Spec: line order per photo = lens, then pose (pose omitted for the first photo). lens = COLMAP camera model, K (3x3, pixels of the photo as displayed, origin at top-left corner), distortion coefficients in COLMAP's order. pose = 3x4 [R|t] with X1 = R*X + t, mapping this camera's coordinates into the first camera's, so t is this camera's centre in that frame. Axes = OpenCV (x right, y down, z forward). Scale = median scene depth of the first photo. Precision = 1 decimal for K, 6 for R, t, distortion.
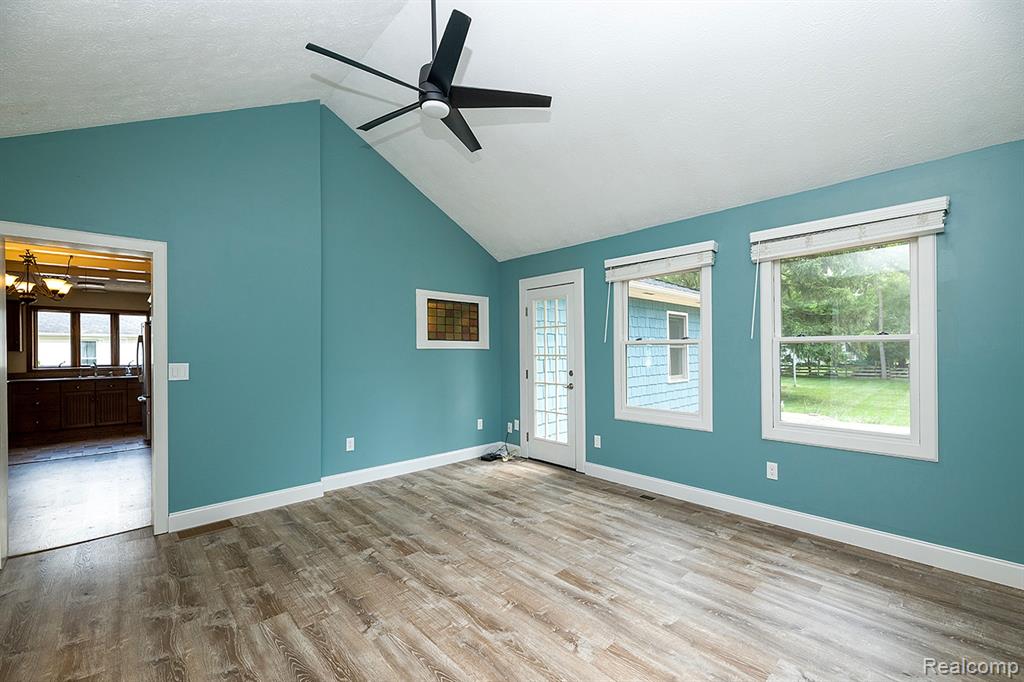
lens RADIAL K [[411.7, 0, 510.9], [0, 411.7, 348.3], [0, 0, 1]] dist [-0.000803, -0.000052]
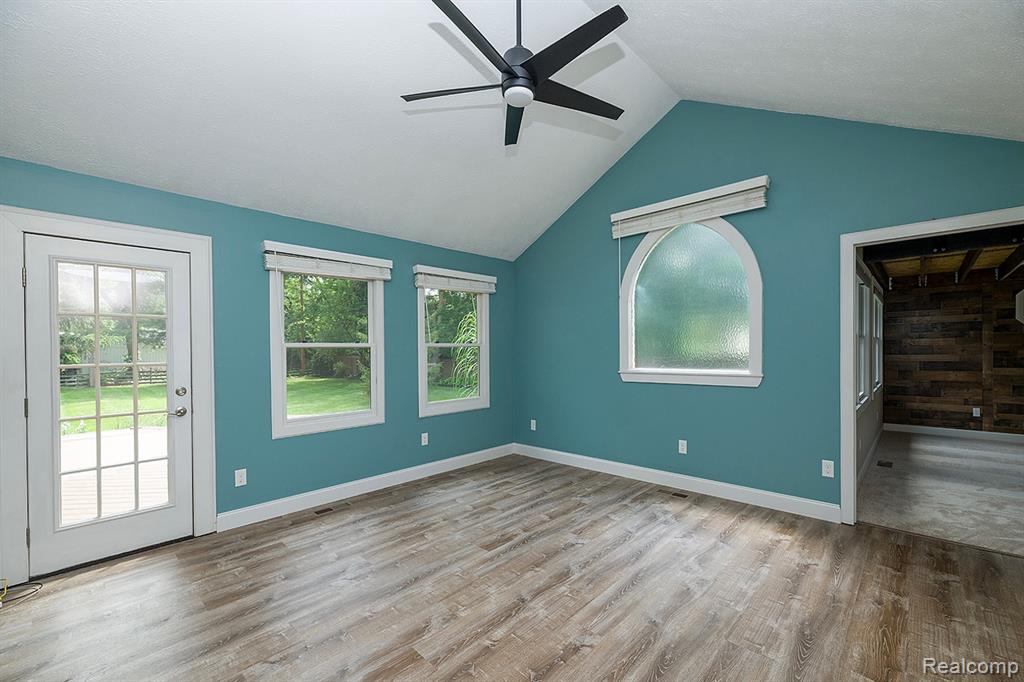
lens RADIAL K [[417.7, 0, 529.8], [0, 417.7, 353.5], [0, 0, 1]] dist [0.000576, 0.000025]
pose [[-0.054052, -0.006909, 0.998514, -0.934201], [0.006219, 0.999954, 0.007256, -0.001073], [-0.998519, 0.006602, -0.054006, 0.845709]]
